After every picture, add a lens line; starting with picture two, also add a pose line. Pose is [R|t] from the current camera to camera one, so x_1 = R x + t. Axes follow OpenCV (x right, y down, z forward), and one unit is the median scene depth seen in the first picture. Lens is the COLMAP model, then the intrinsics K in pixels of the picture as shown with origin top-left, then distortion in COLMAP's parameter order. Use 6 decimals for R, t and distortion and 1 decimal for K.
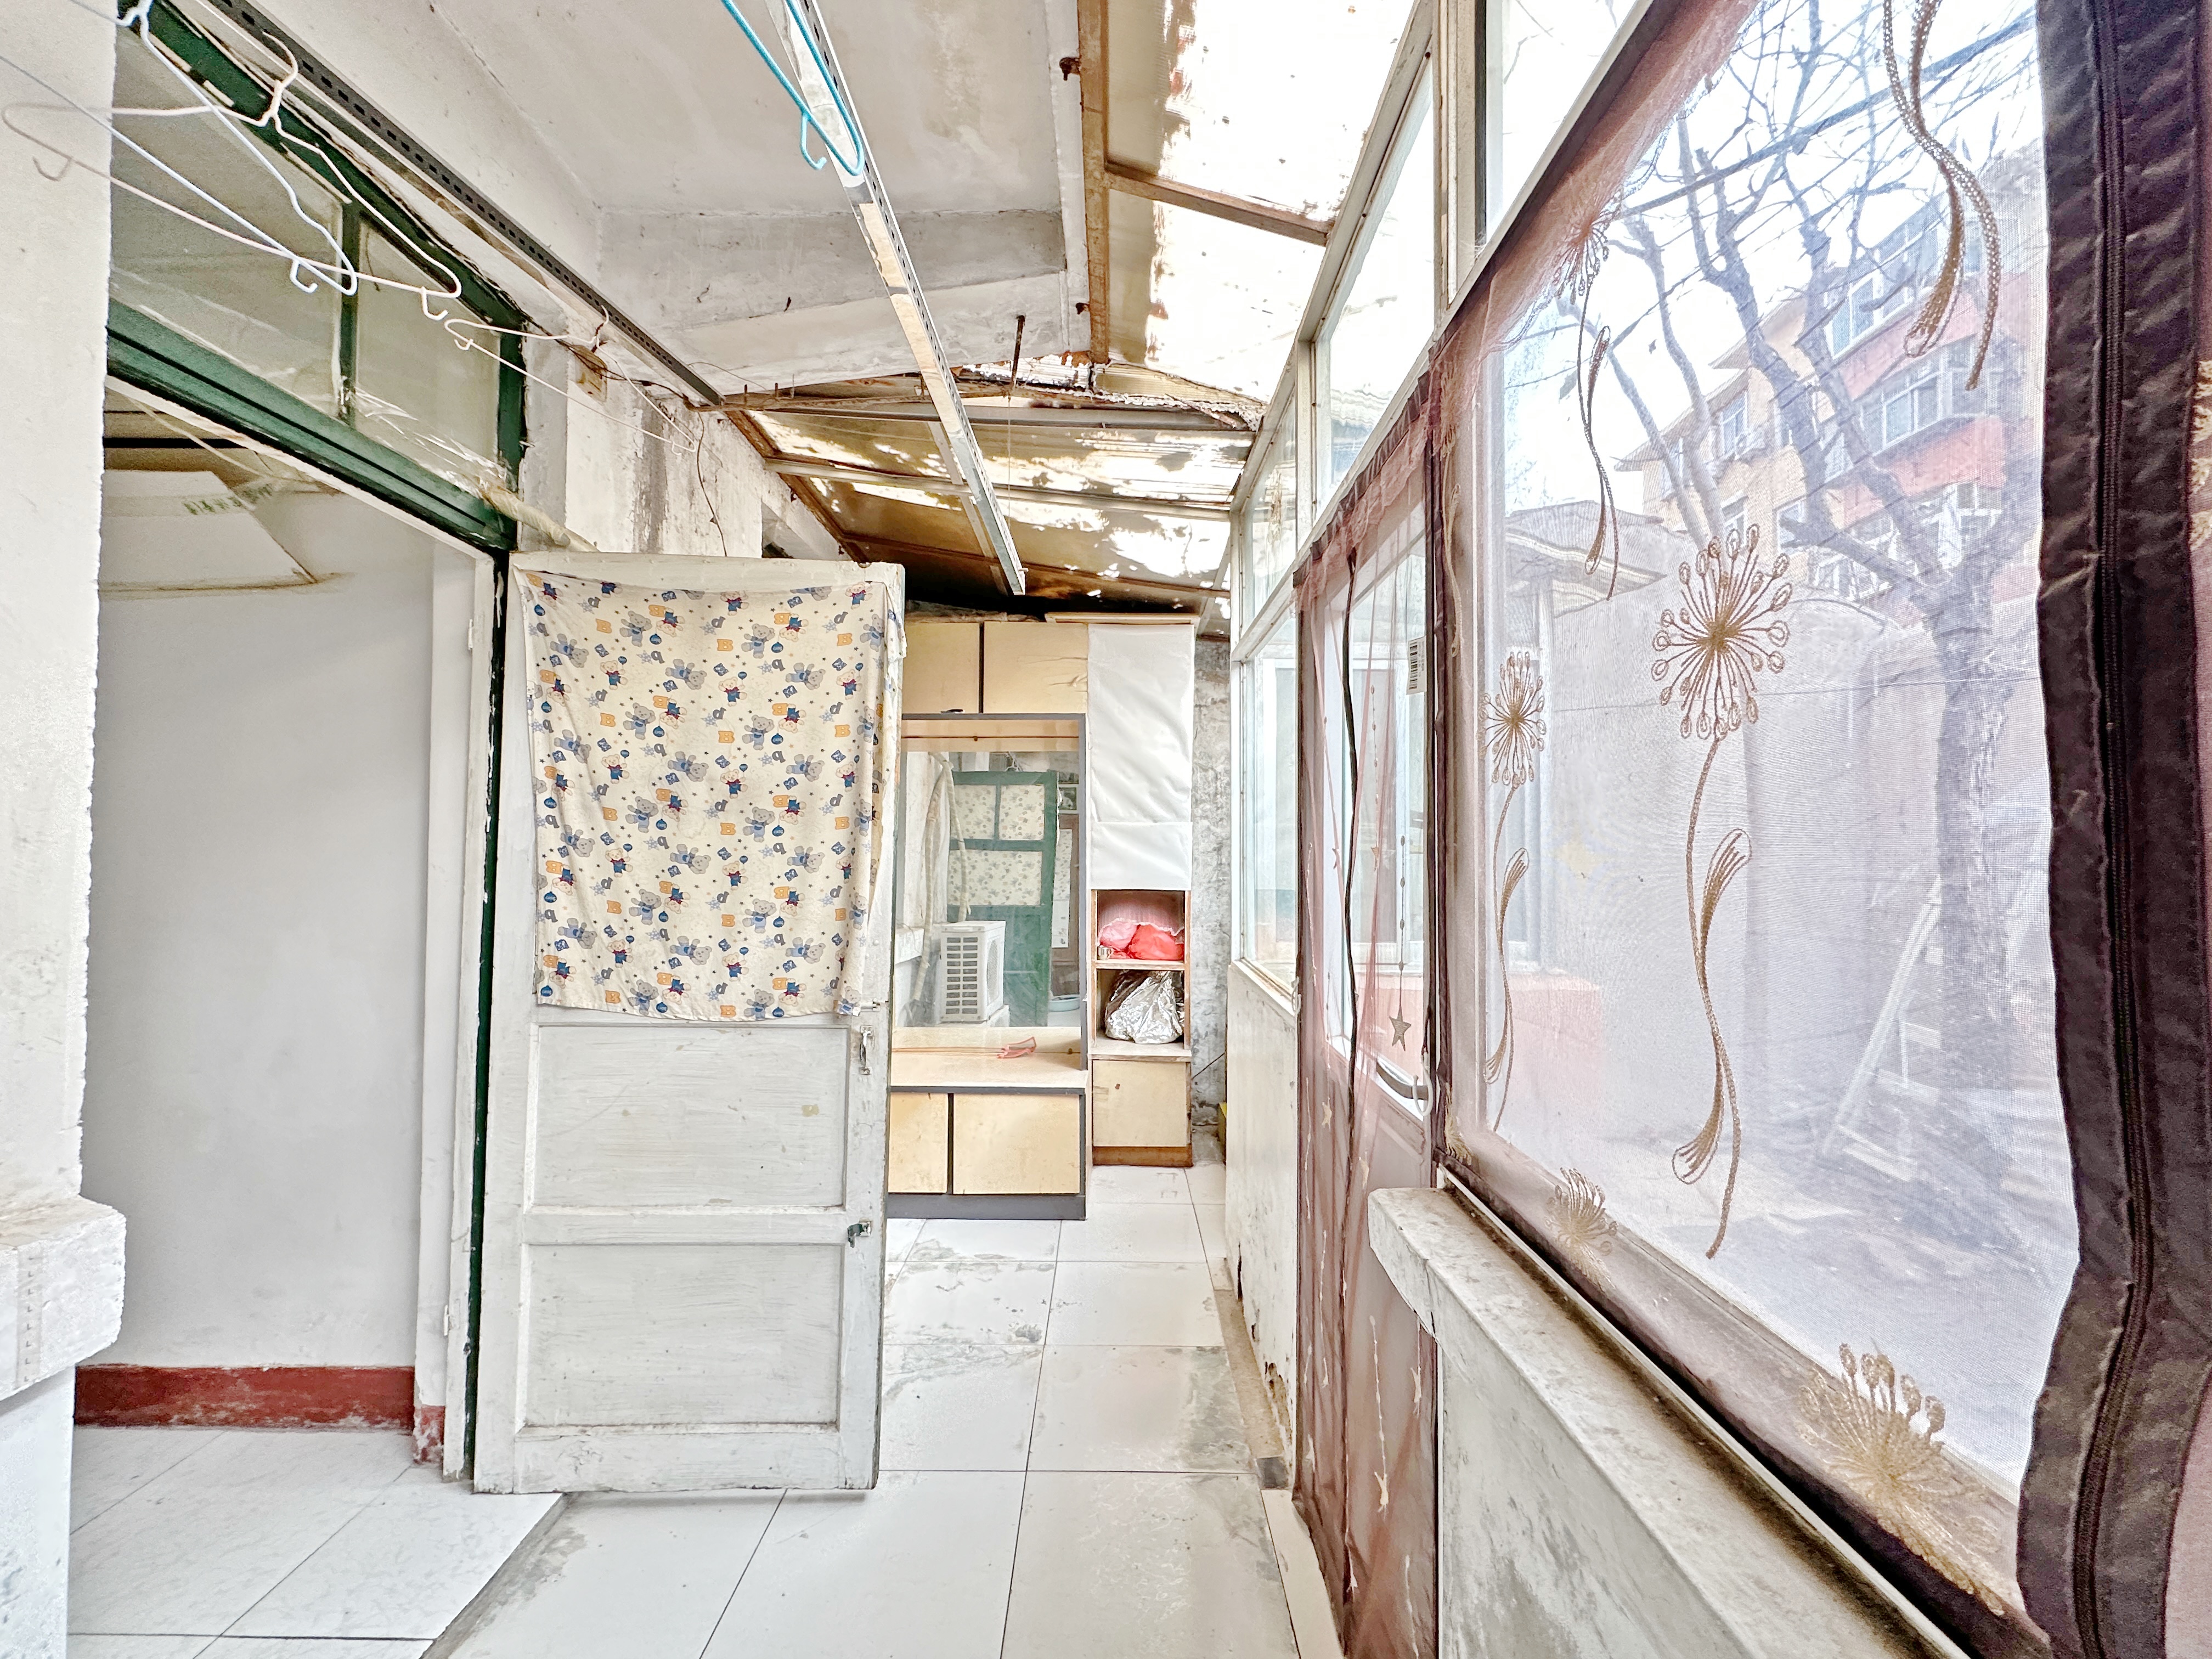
lens RADIAL K [[875.9, 0, 1105.7], [0, 875.9, 826.4], [0, 0, 1]] dist [0.000598, -0.000089]
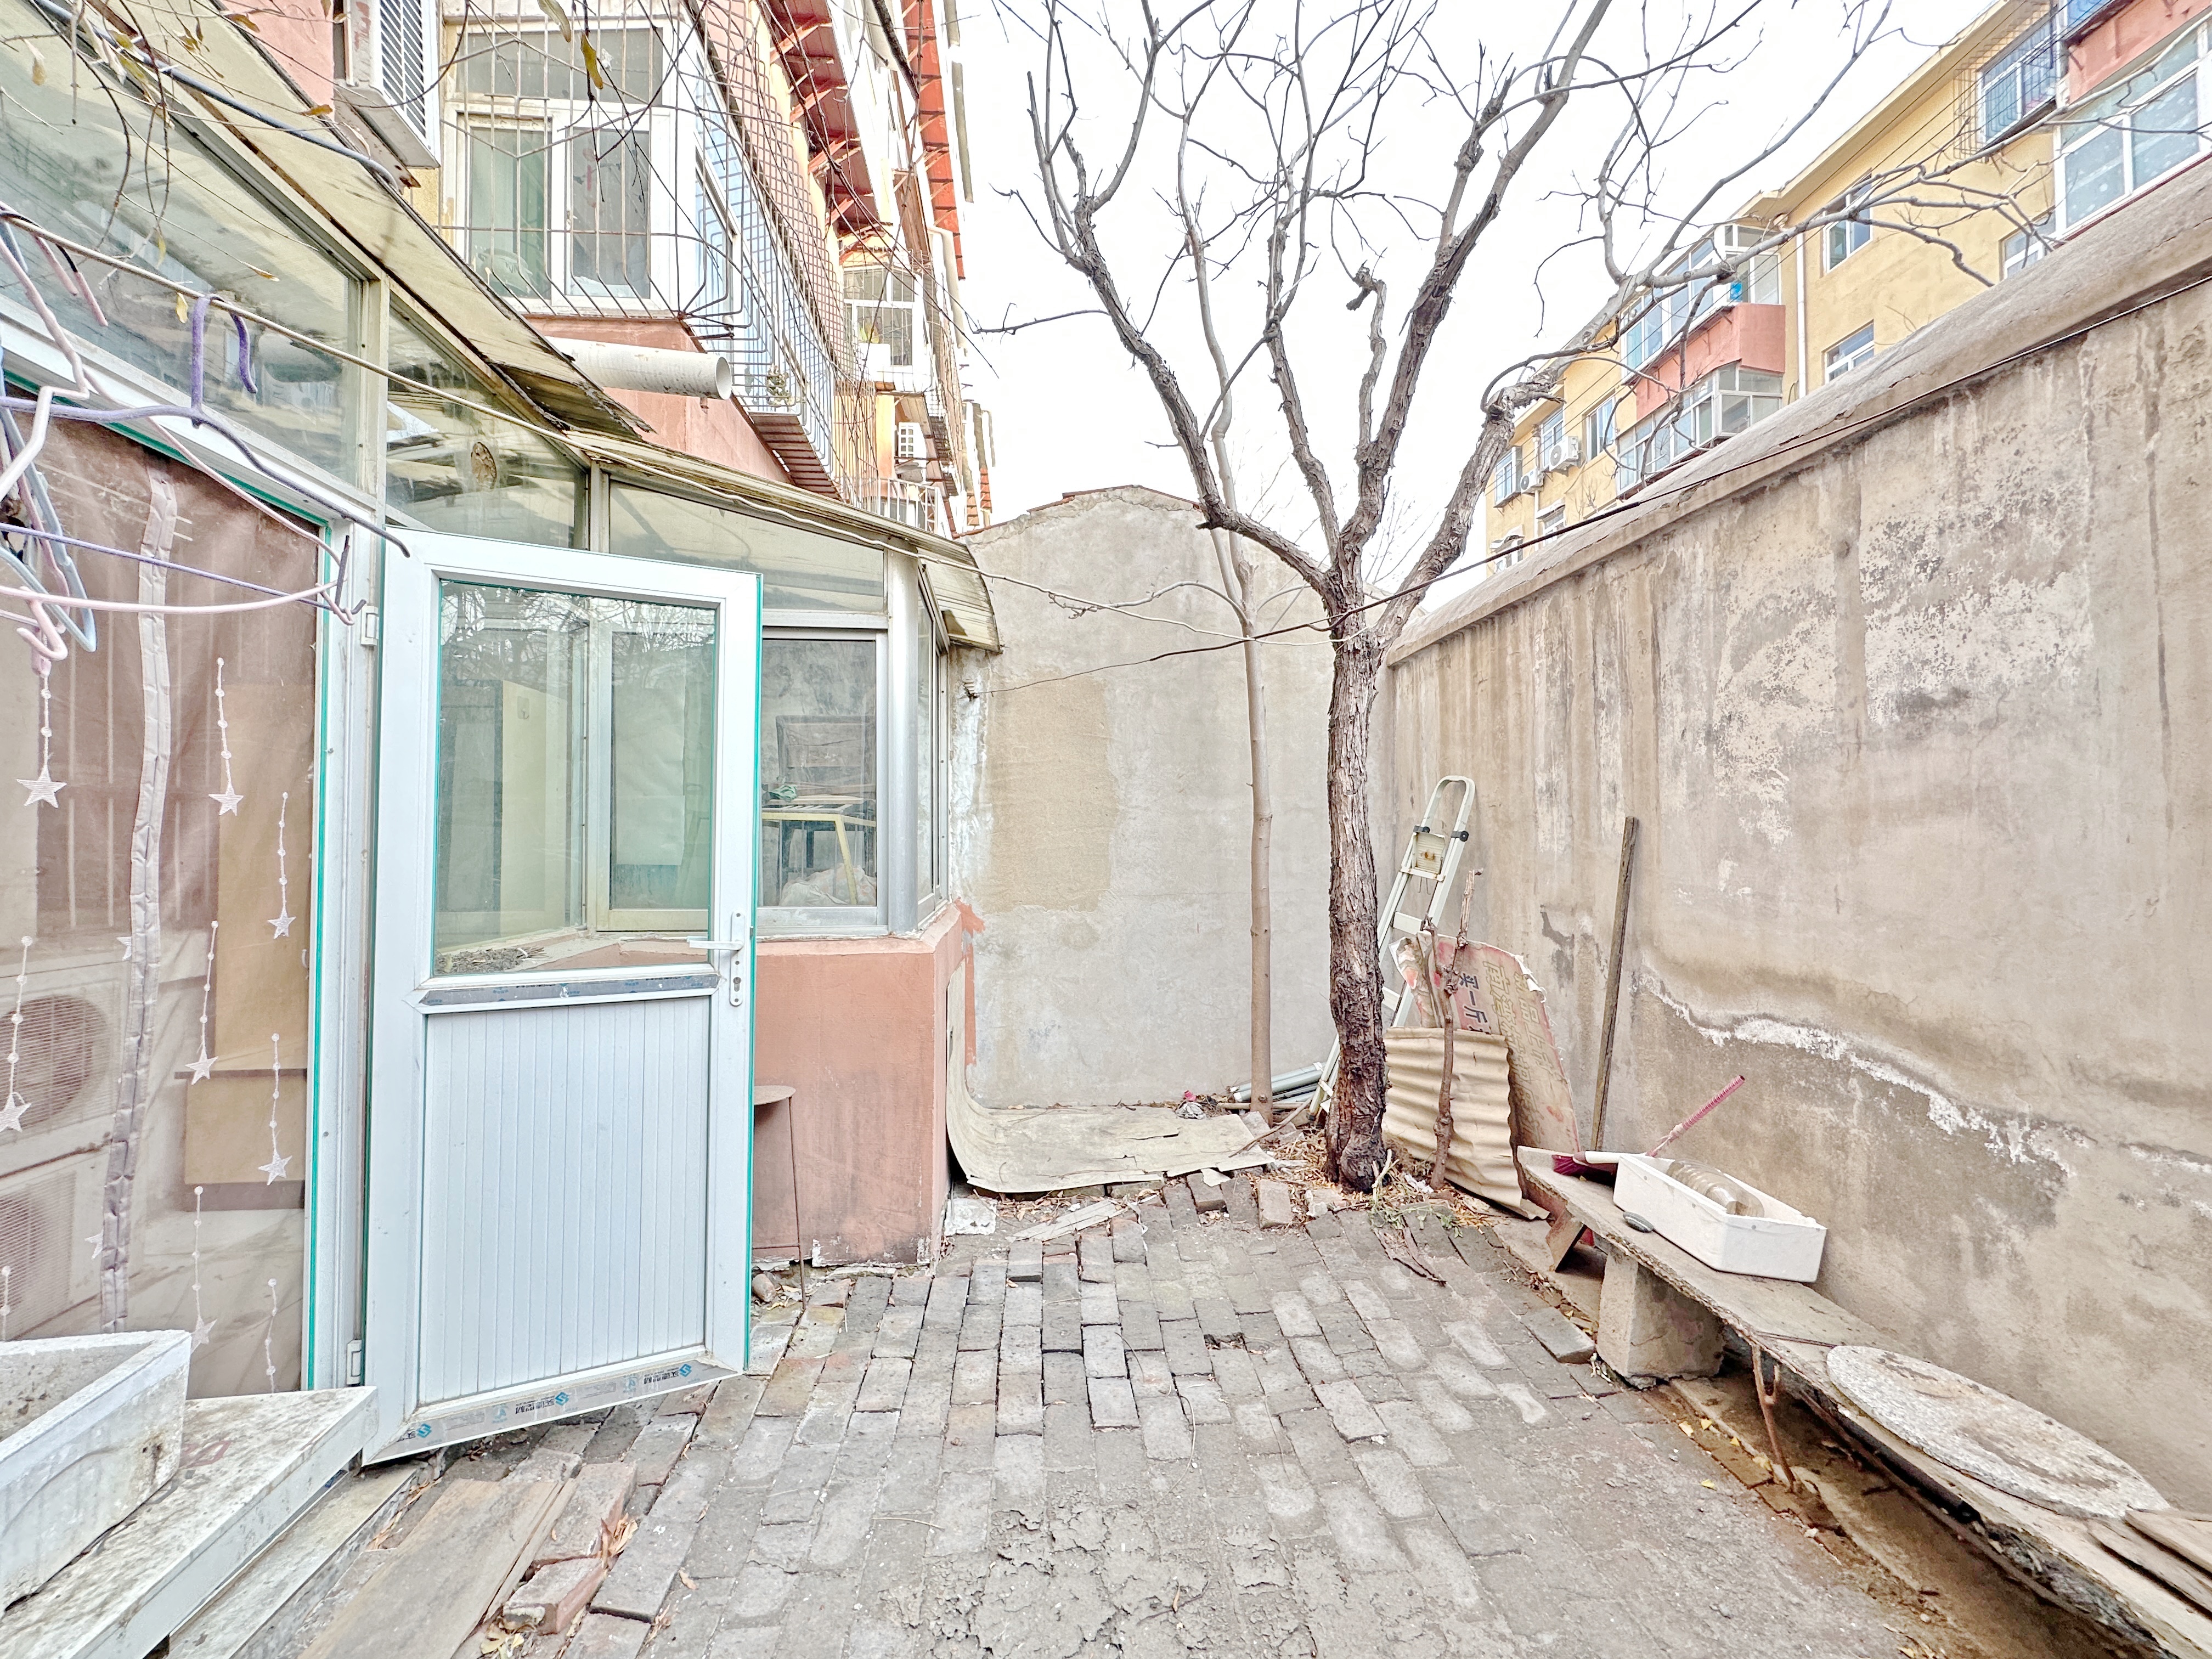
lens RADIAL K [[875.9, 0, 1112.0], [0, 875.9, 833.0], [0, 0, 1]] dist [0.000598, -0.000089]
pose [[0.996094, -0.006403, 0.088066, 0.570802], [0.005596, 0.999940, 0.009403, 0.033073], [-0.088121, -0.008873, 0.996070, -0.033001]]
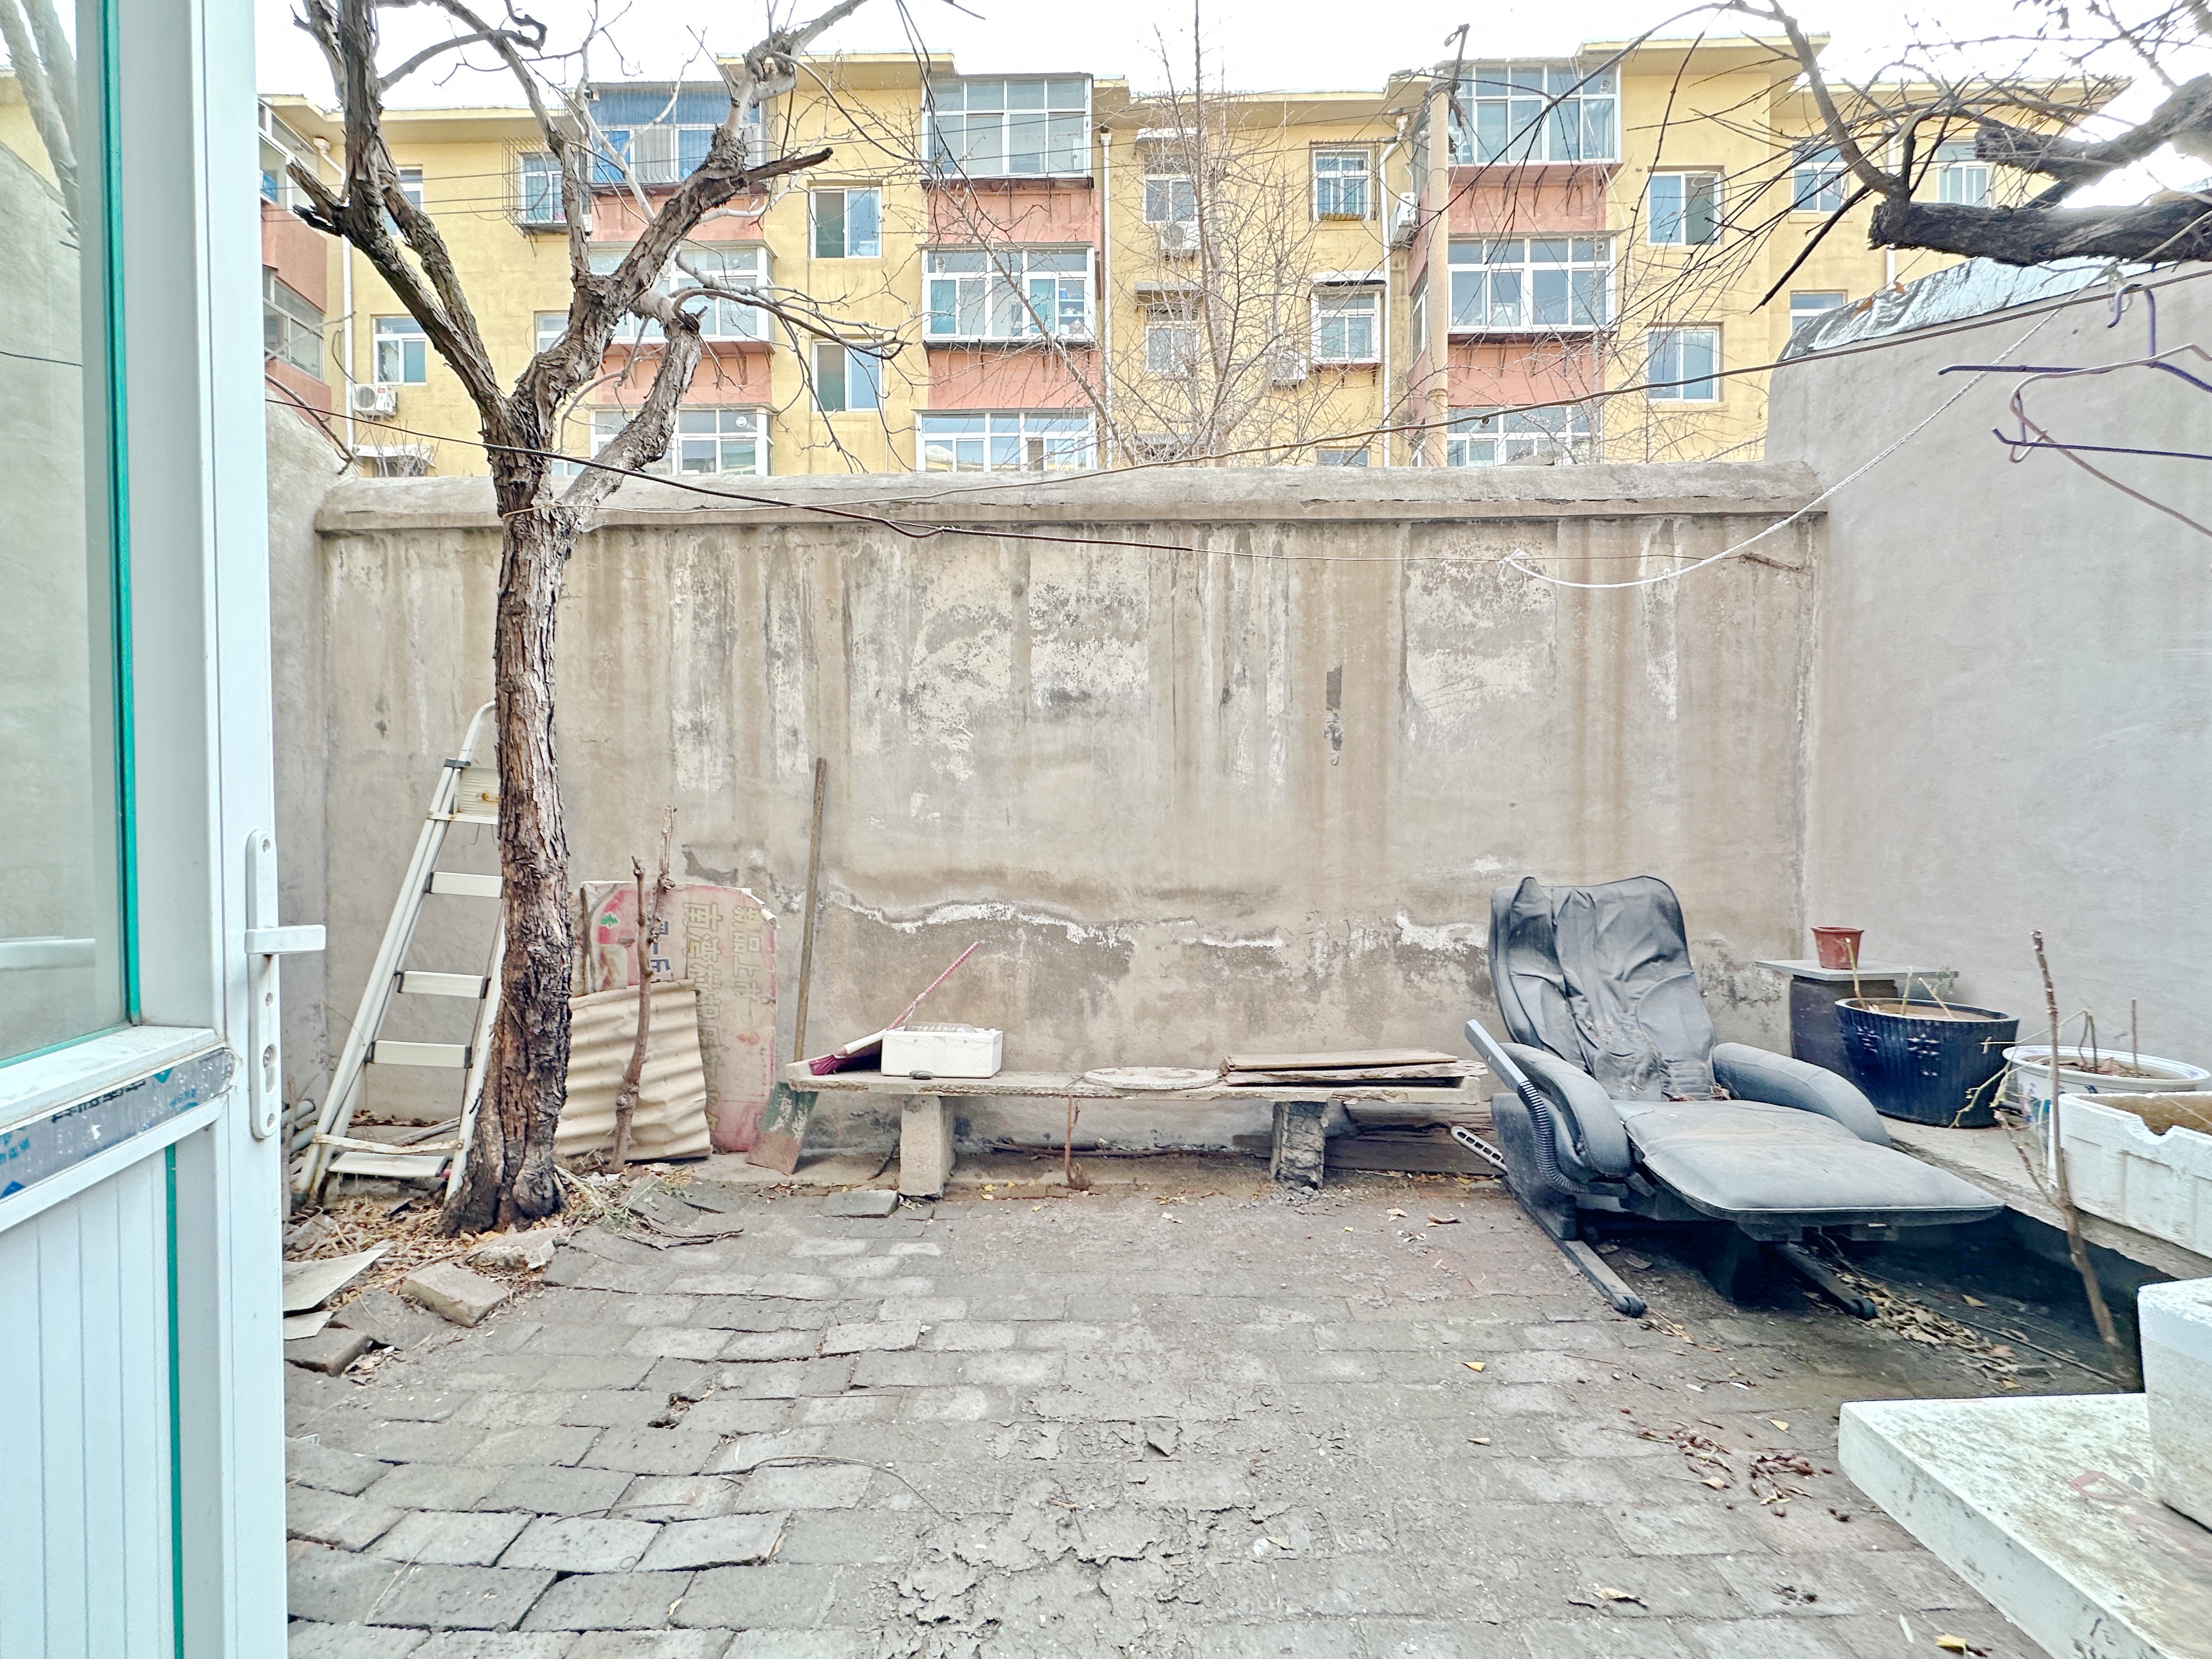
lens RADIAL K [[875.9, 0, 1111.3], [0, 875.9, 830.8], [0, 0, 1]] dist [0.000598, -0.000089]
pose [[0.017237, -0.019042, 0.999670, 0.171310], [-0.012711, 0.999734, 0.019263, 0.086251], [-0.999771, -0.013039, 0.016991, 0.420065]]
